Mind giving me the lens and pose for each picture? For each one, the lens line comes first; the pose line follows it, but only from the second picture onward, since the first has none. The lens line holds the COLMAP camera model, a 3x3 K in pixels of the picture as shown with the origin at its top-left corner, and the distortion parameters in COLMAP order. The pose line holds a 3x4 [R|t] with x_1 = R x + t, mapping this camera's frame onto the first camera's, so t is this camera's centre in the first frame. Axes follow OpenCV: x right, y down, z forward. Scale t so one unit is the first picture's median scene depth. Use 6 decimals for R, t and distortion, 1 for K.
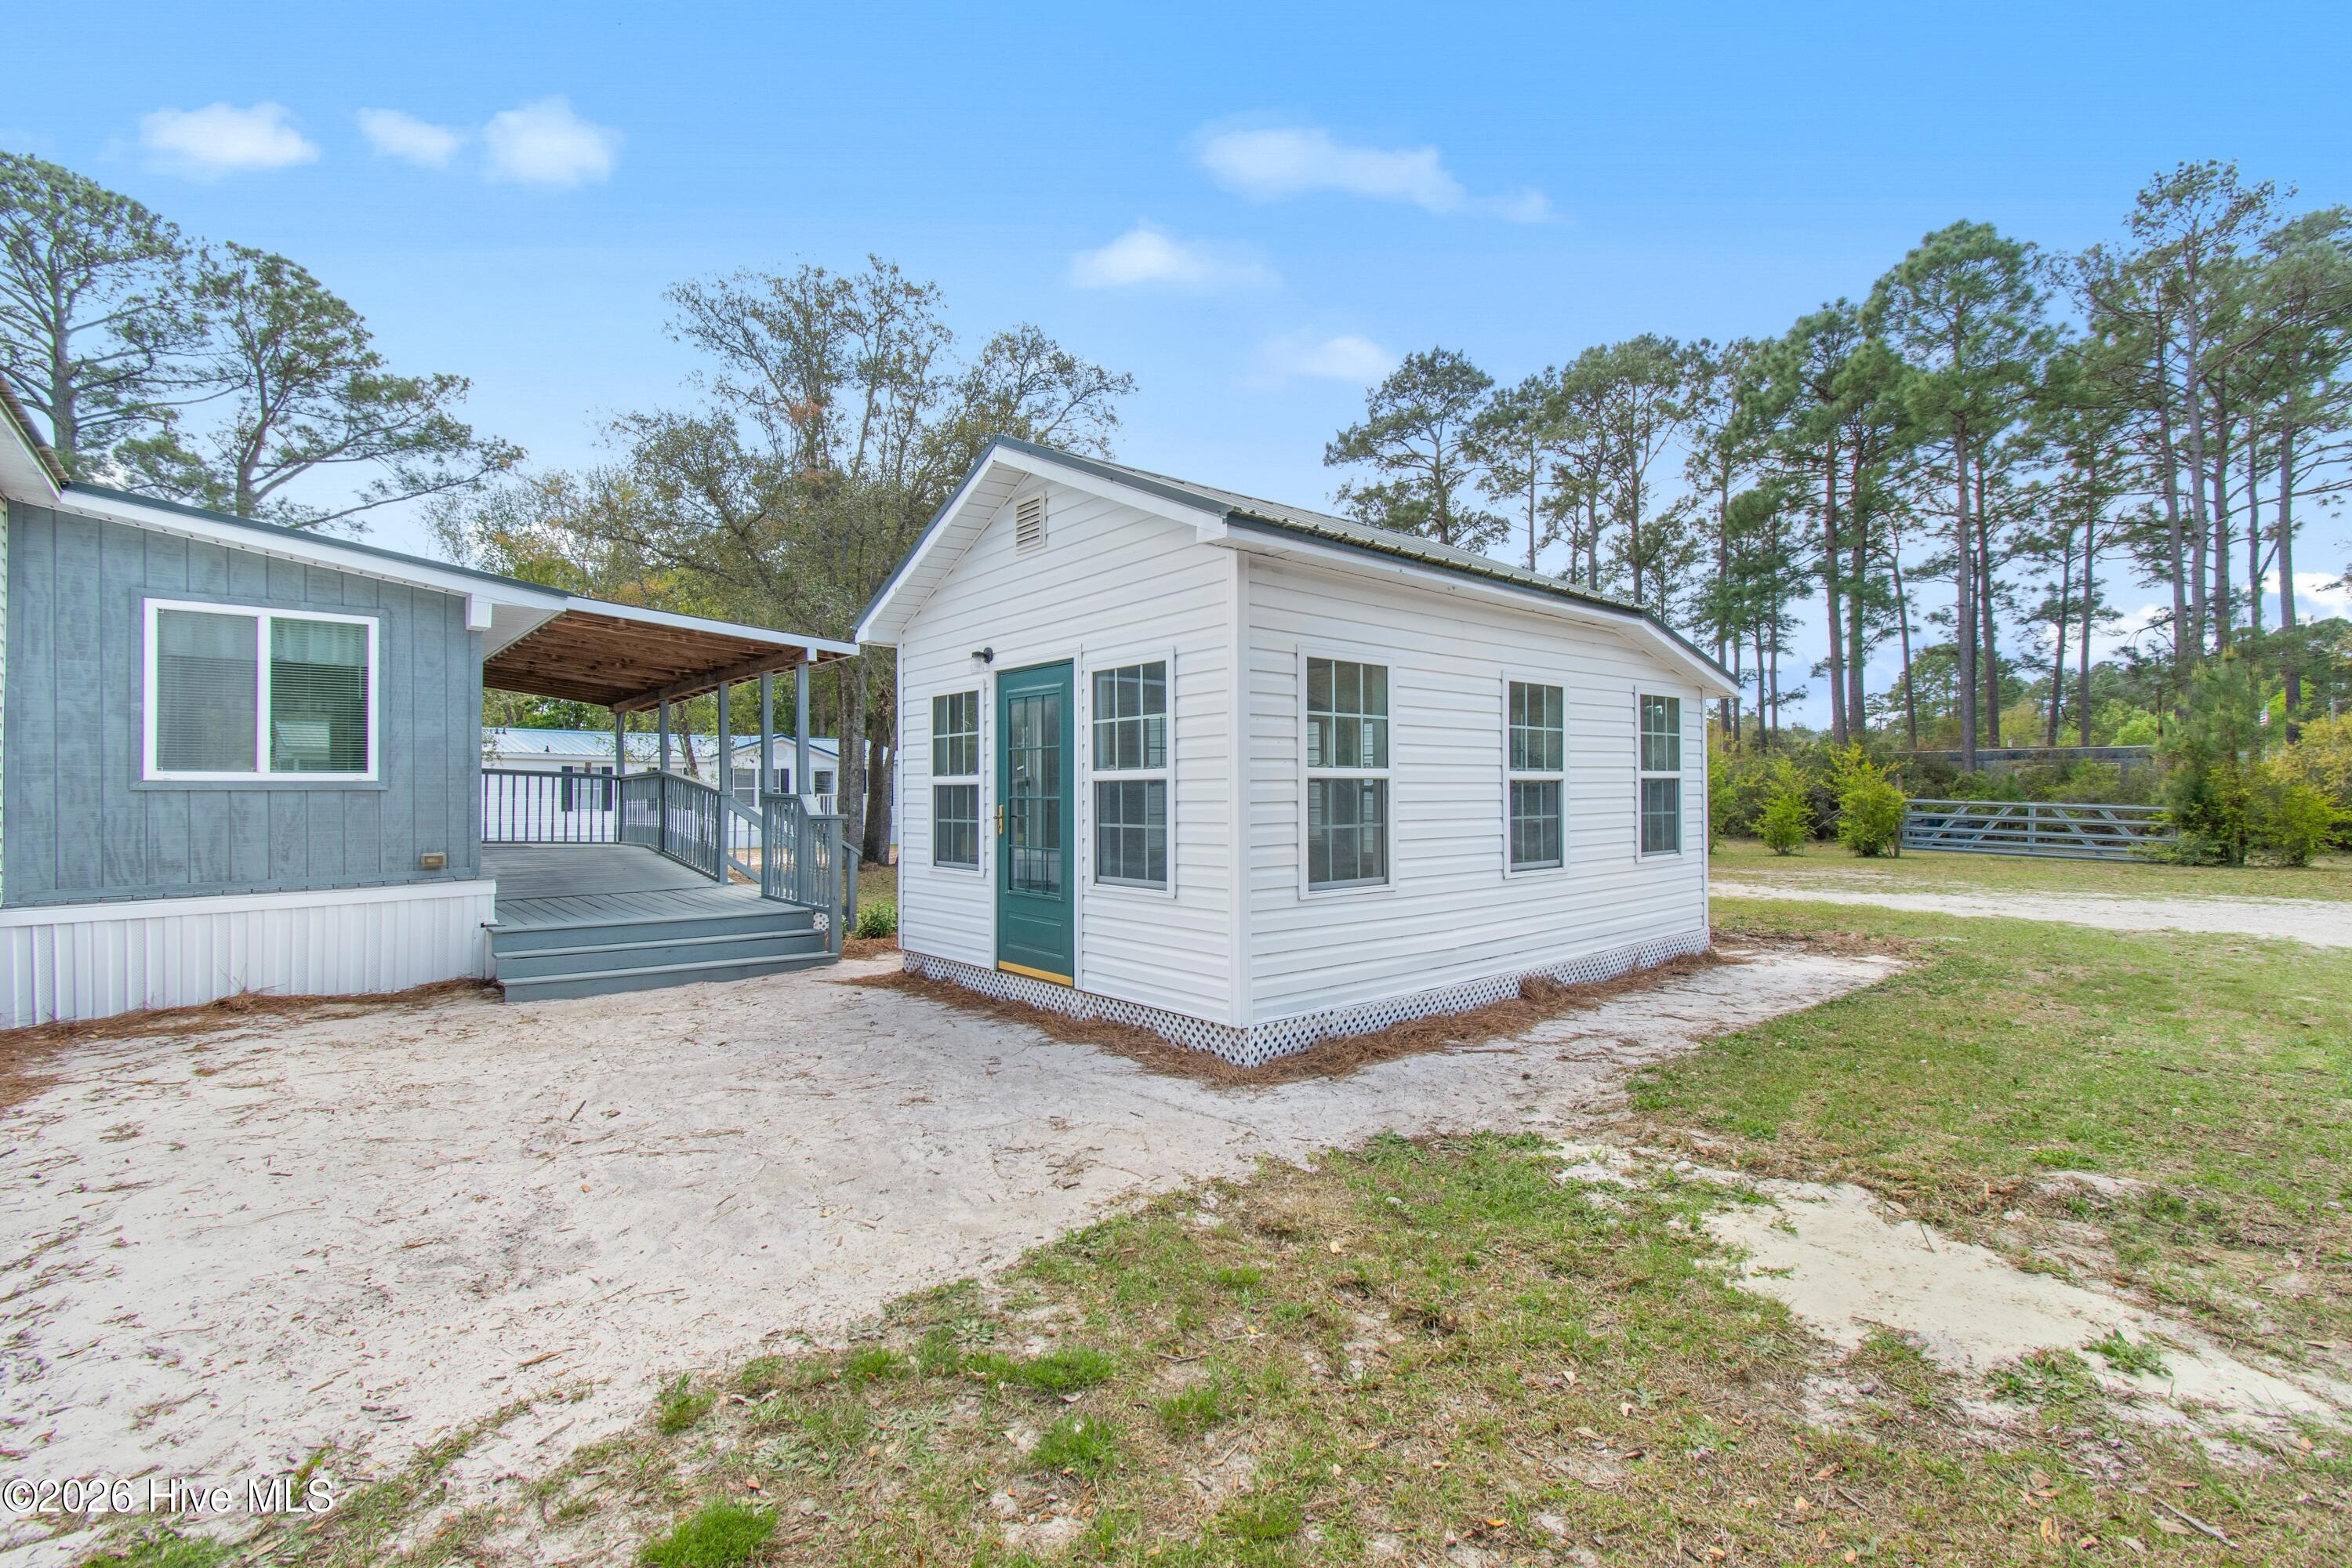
lens RADIAL K [[1033.0, 0, 1175.1], [0, 1033.0, 791.4], [0, 0, 1]] dist [-0.013151, -0.000750]
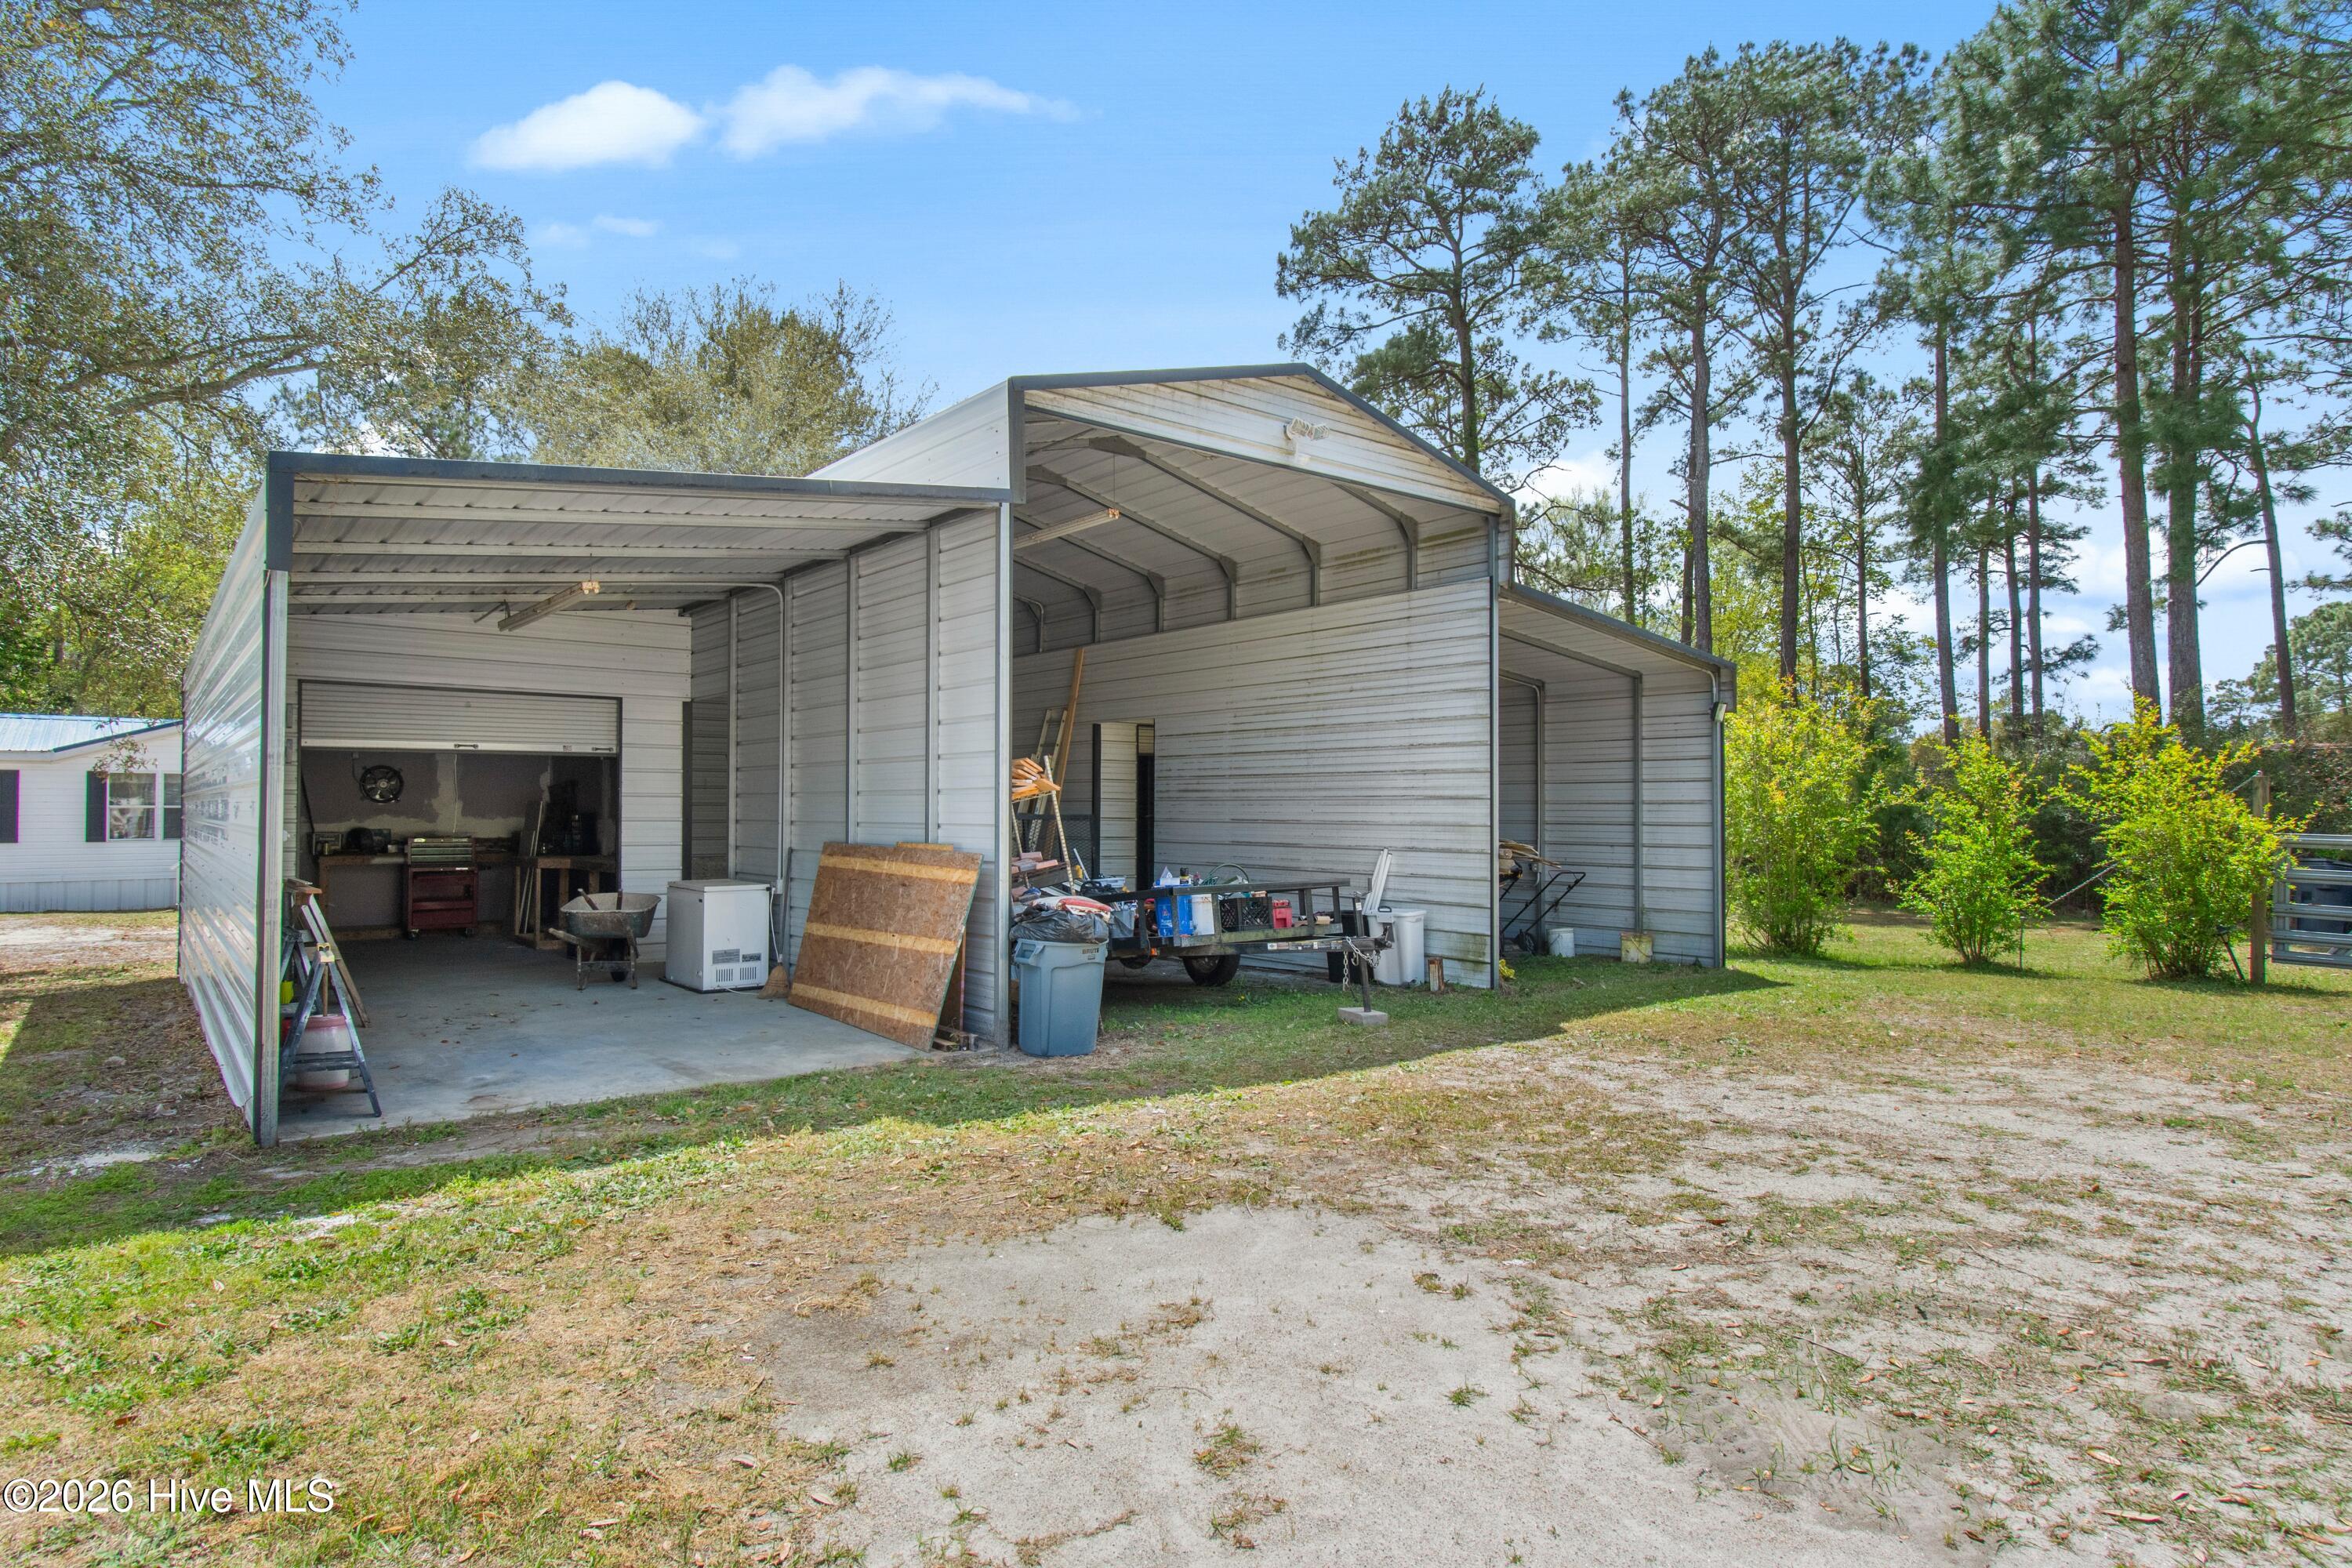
lens RADIAL K [[1338.1, 0, 1174.4], [0, 1338.1, 777.4], [0, 0, 1]] dist [0.018253, -0.001594]
pose [[0.997865, 0.000883, -0.065310, 0.132217], [-0.002643, 0.999636, -0.026861, 0.000306], [0.065263, 0.026976, 0.997503, 0.185423]]
